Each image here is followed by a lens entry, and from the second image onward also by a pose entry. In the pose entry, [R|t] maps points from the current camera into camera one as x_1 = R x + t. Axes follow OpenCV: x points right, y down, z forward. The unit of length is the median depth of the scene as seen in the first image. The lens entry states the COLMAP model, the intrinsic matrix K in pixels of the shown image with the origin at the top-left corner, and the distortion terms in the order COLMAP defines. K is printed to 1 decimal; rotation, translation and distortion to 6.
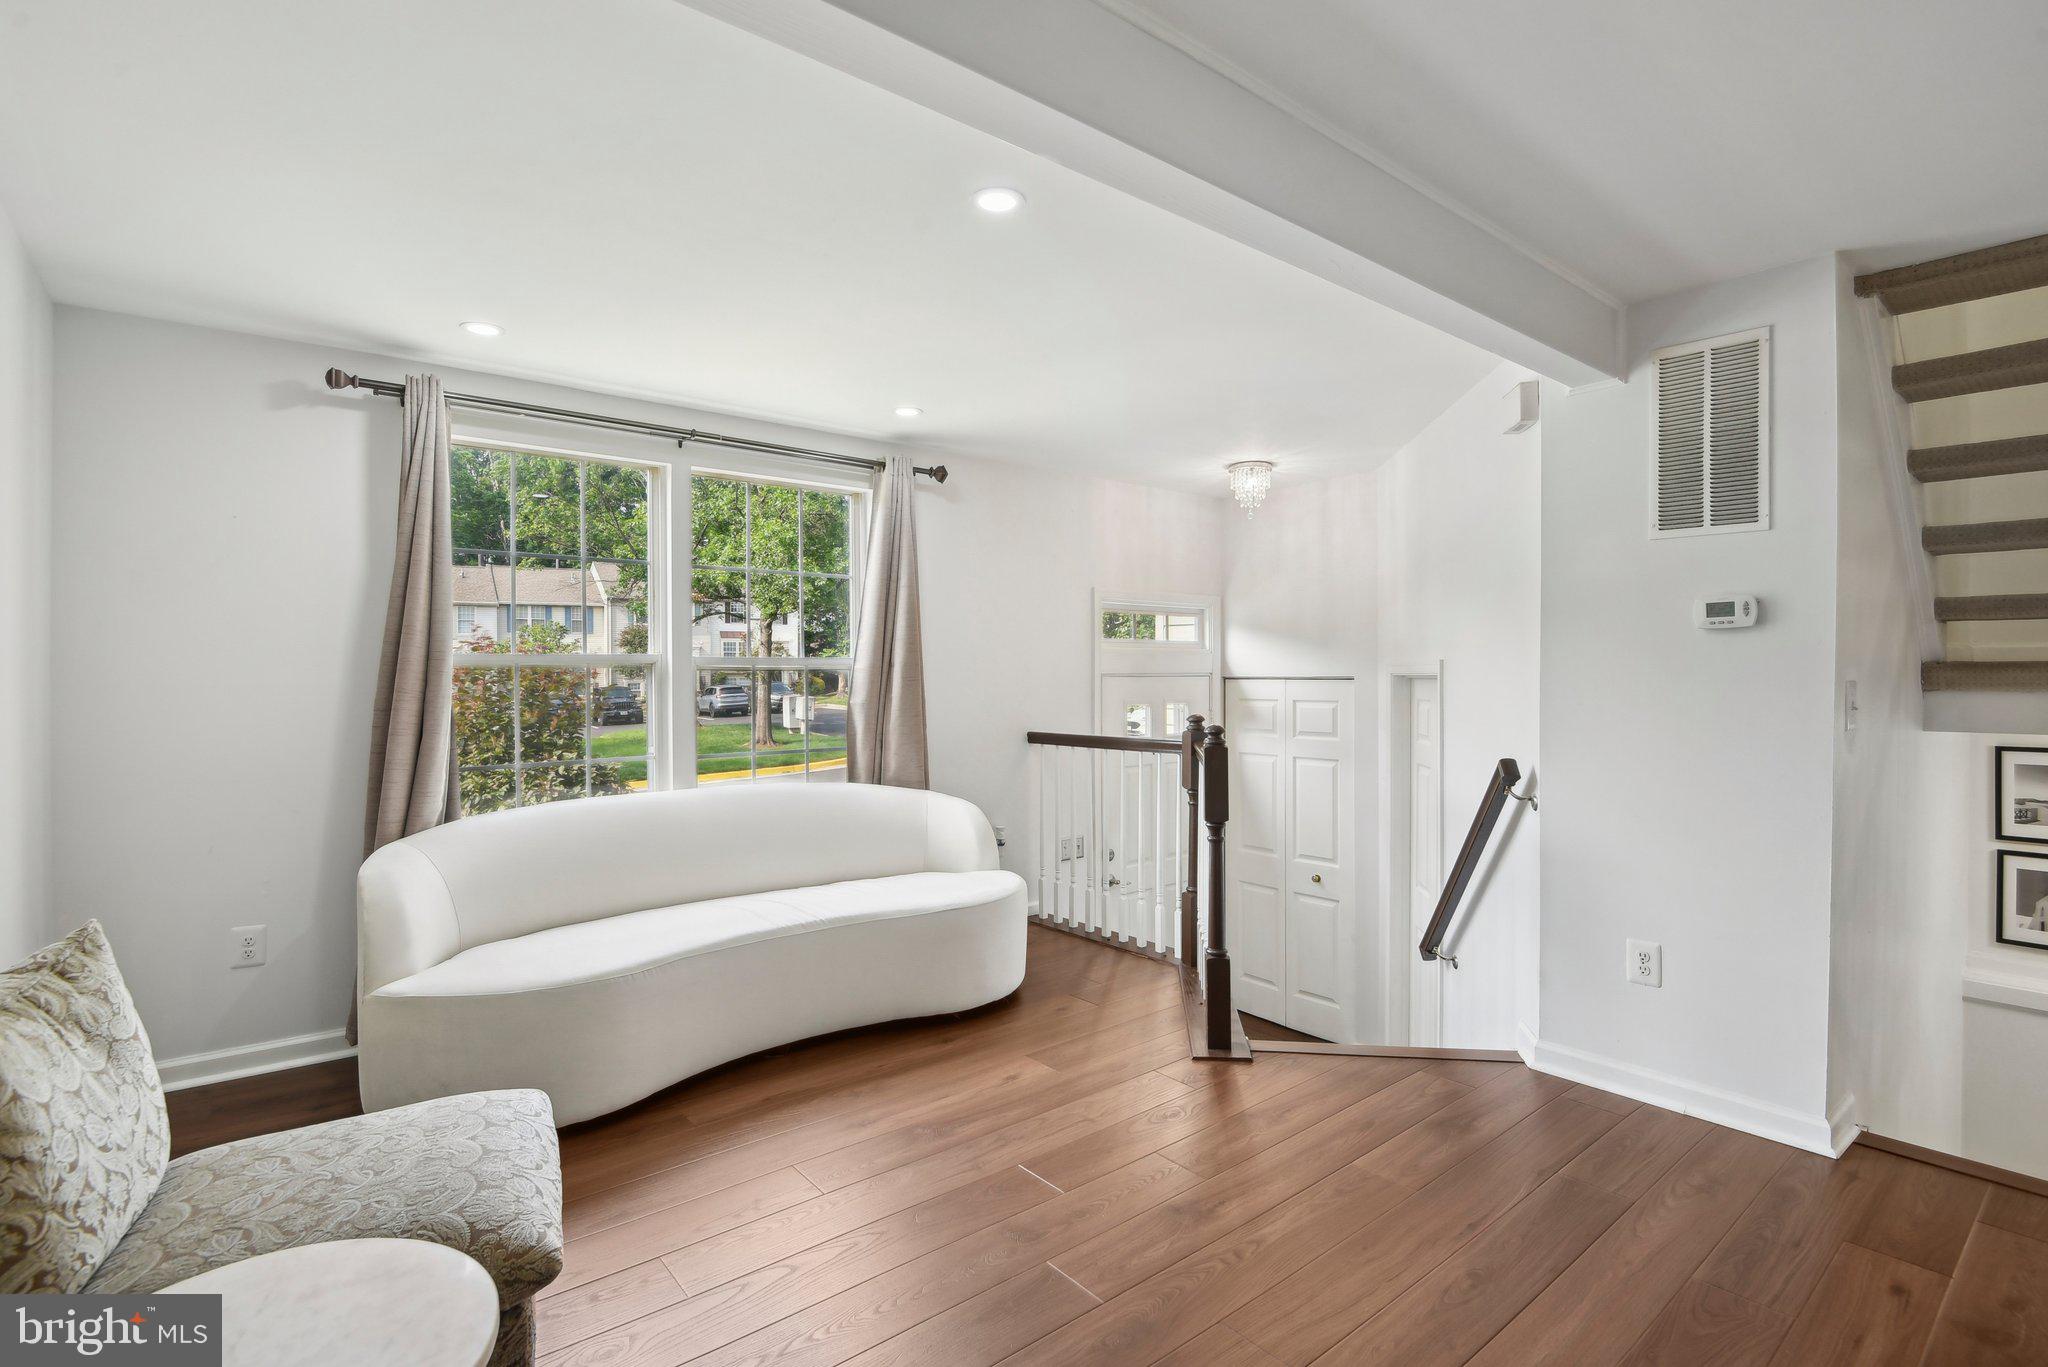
lens RADIAL K [[965.8, 0, 1018.6], [0, 965.8, 686.7], [0, 0, 1]] dist [-0.000996, -0.010687]
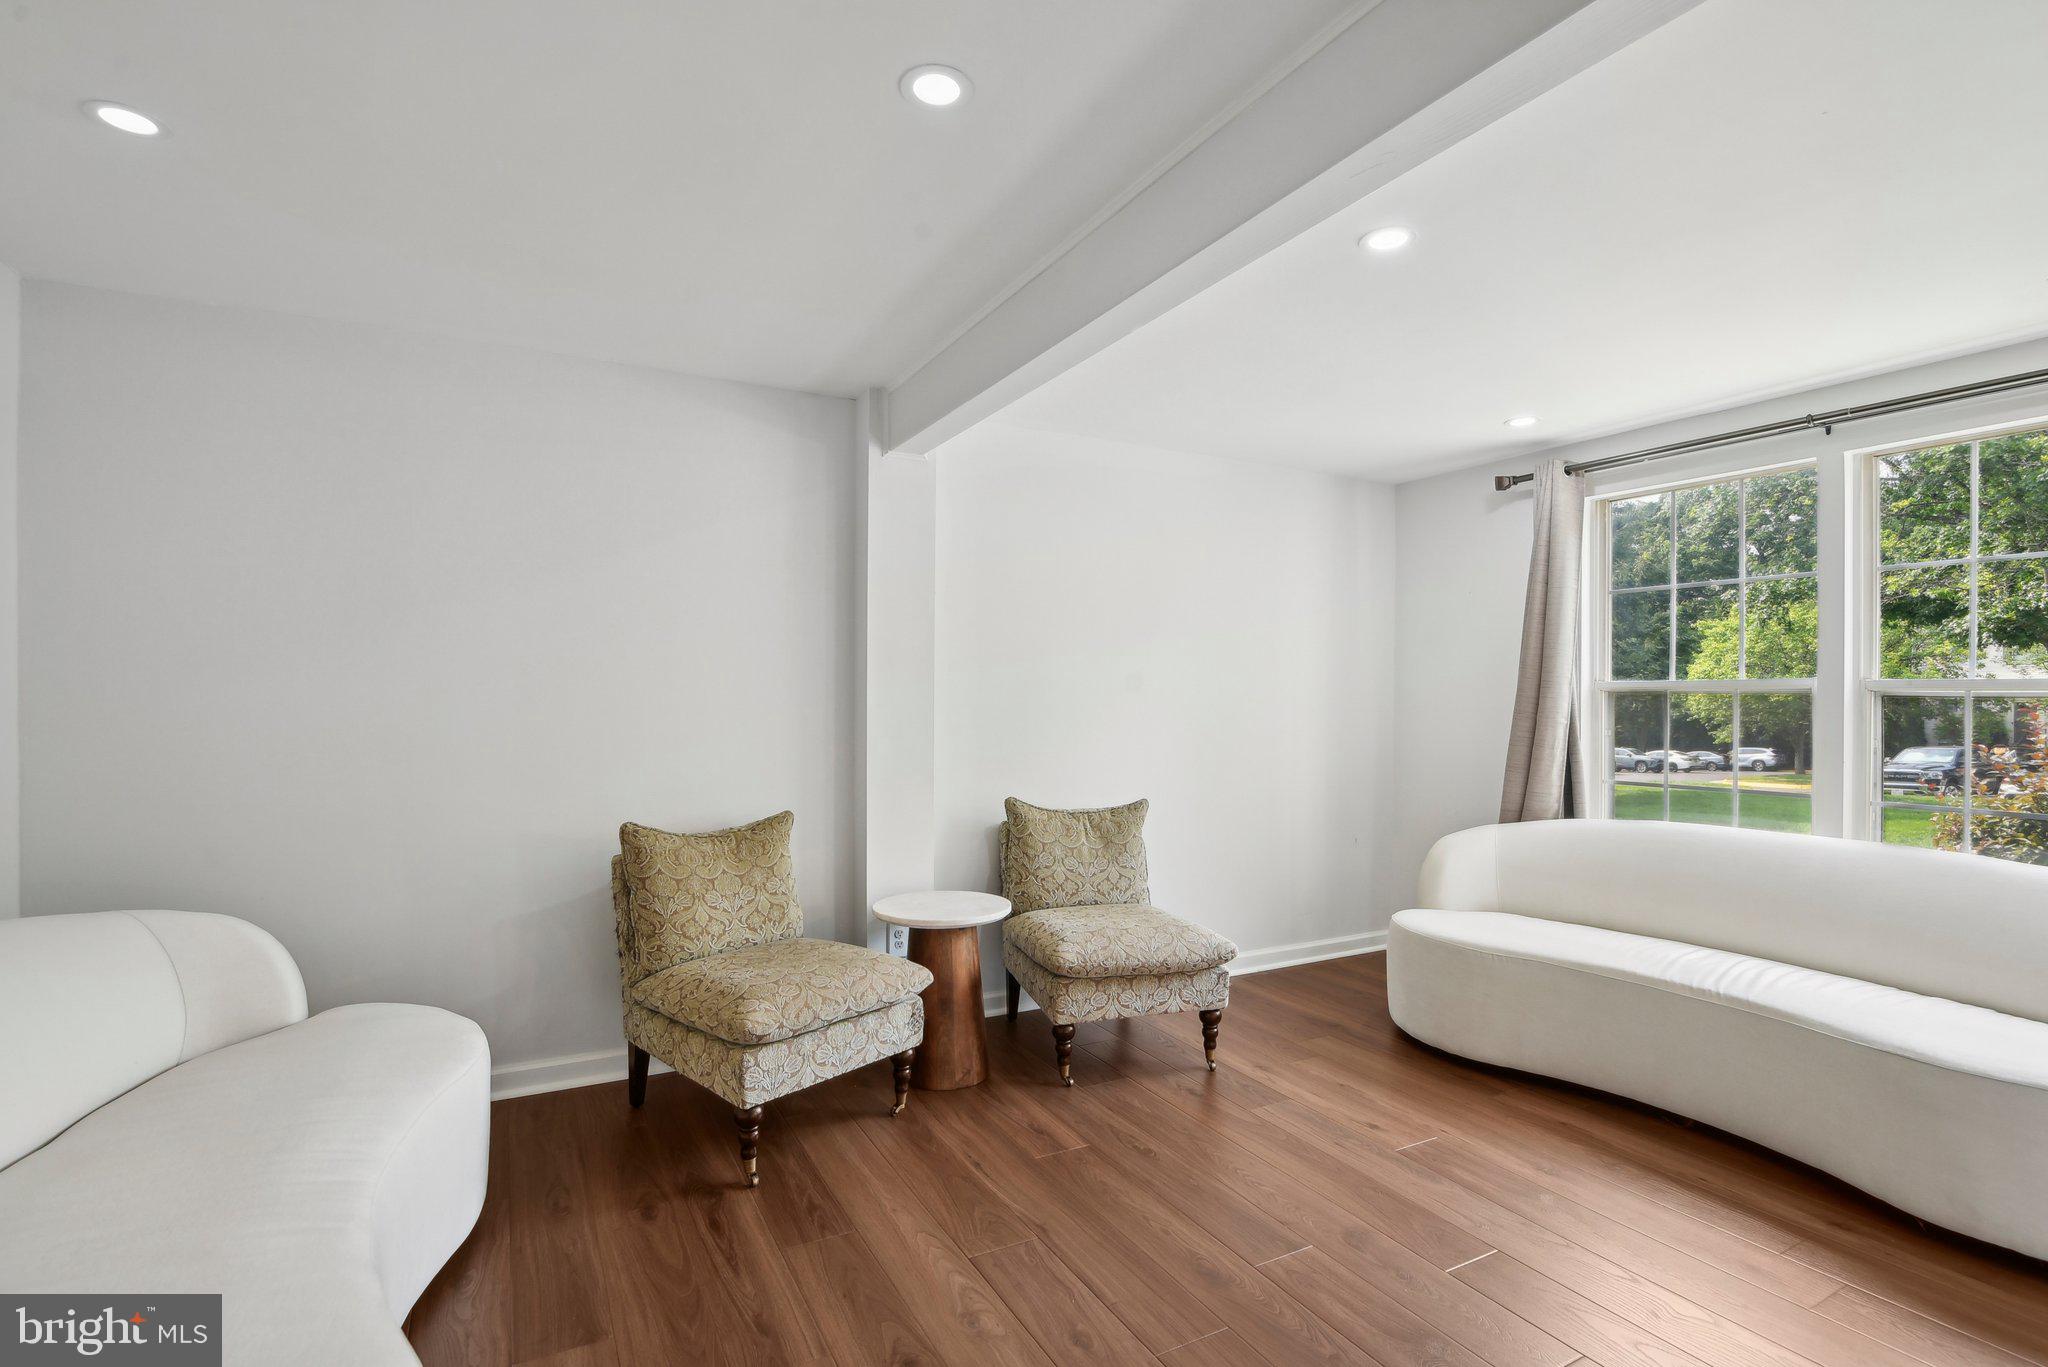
lens RADIAL K [[965.8, 0, 1018.6], [0, 965.8, 686.7], [0, 0, 1]] dist [-0.000996, -0.010687]
pose [[-0.193925, -0.014412, -0.980910, 0.768798], [-0.014829, 0.999821, -0.011758, -0.003155], [0.980904, 0.012266, -0.194104, 0.590465]]
